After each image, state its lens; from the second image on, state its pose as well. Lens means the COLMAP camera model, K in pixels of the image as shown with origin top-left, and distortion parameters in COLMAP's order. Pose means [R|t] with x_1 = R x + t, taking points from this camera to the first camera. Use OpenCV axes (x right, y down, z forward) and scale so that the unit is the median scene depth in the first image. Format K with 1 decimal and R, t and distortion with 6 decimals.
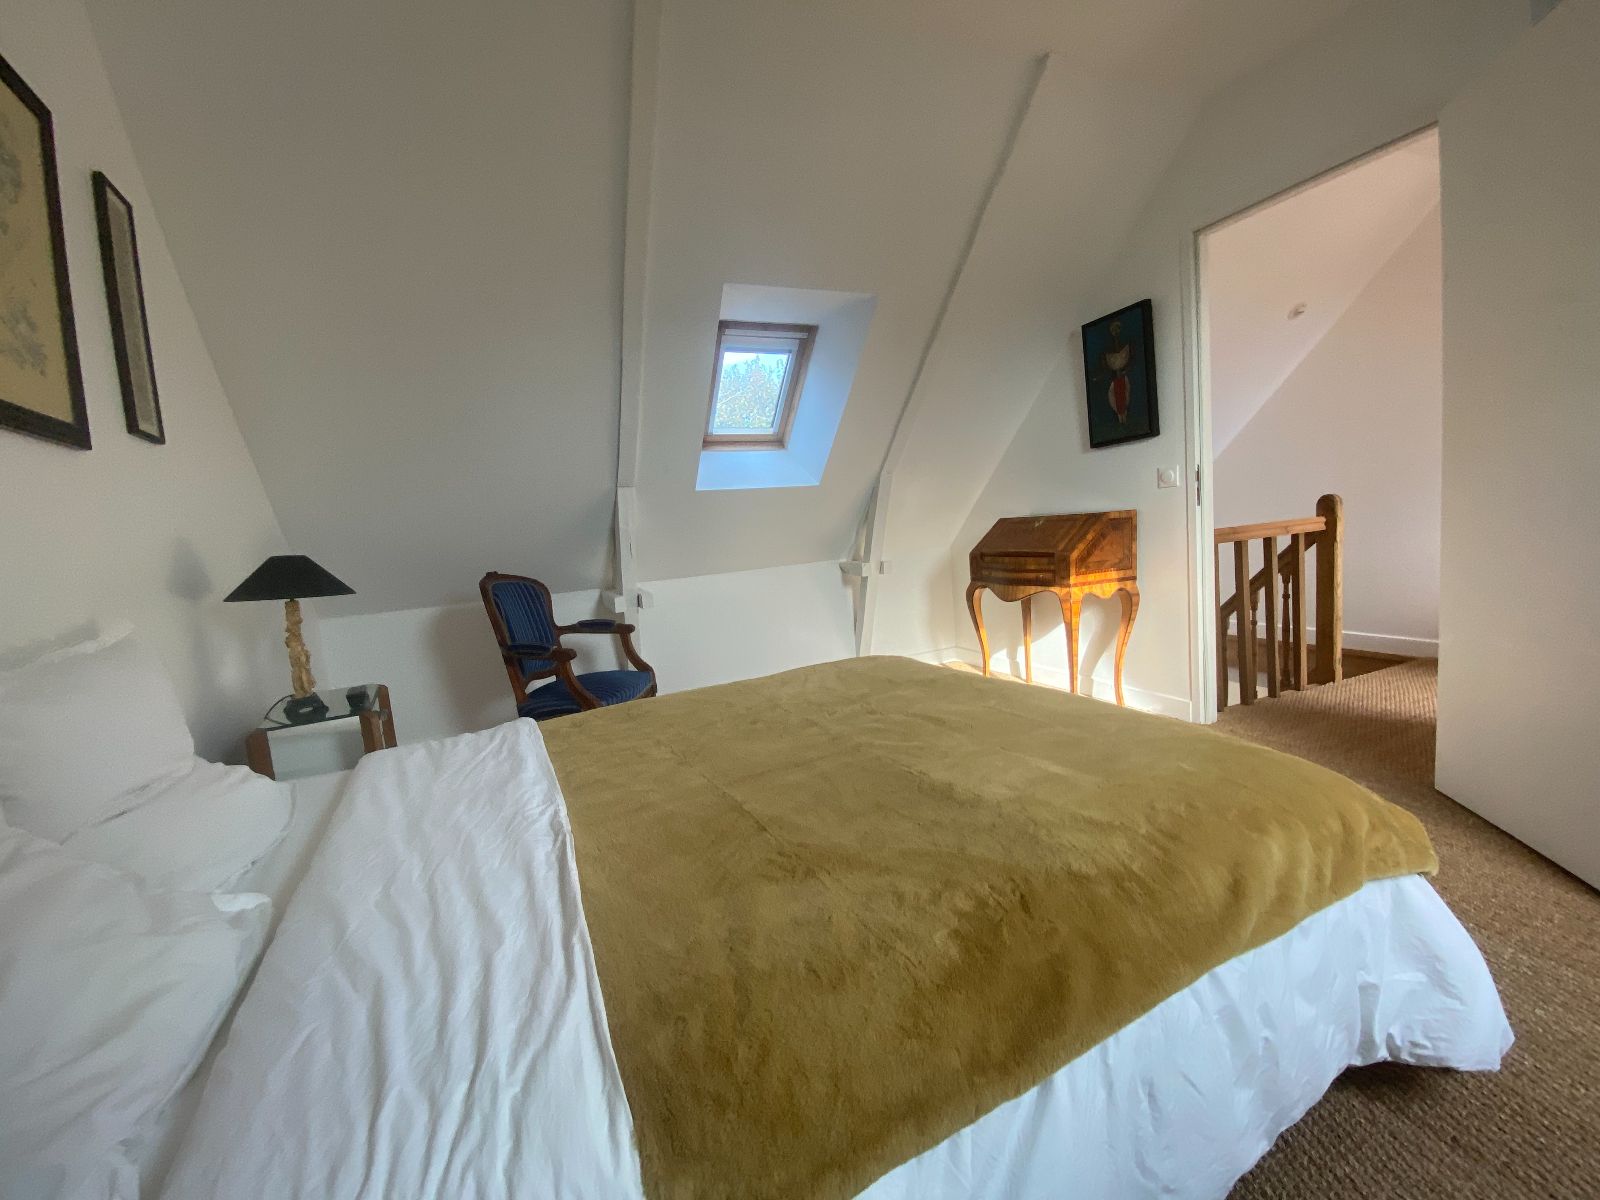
lens RADIAL K [[641.0, 0, 789.6], [0, 641.0, 595.6], [0, 0, 1]] dist [-0.018404, -0.004574]
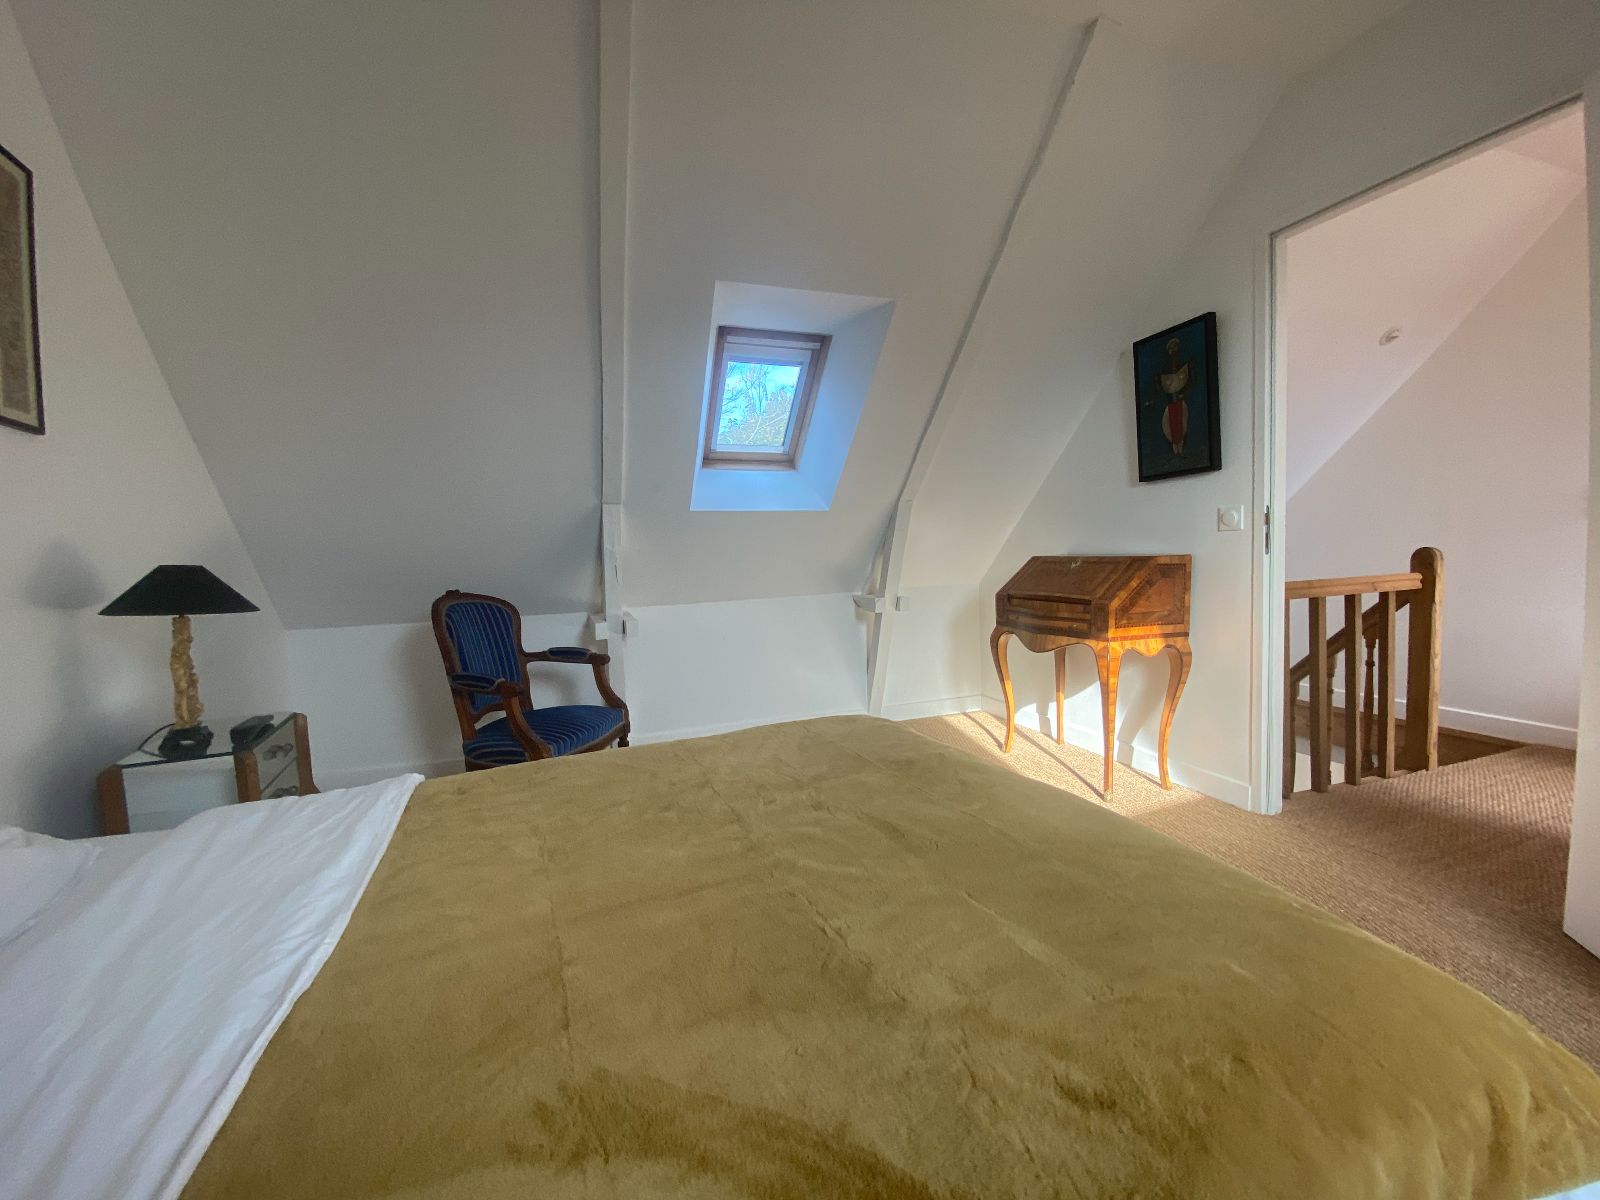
lens RADIAL K [[641.0, 0, 788.7], [0, 641.0, 593.6], [0, 0, 1]] dist [-0.018404, -0.004574]
pose [[0.996028, 0.051587, -0.072580, 0.074852], [-0.054244, 0.997910, -0.035117, -0.025128], [0.070617, 0.038914, 0.996744, 0.119266]]
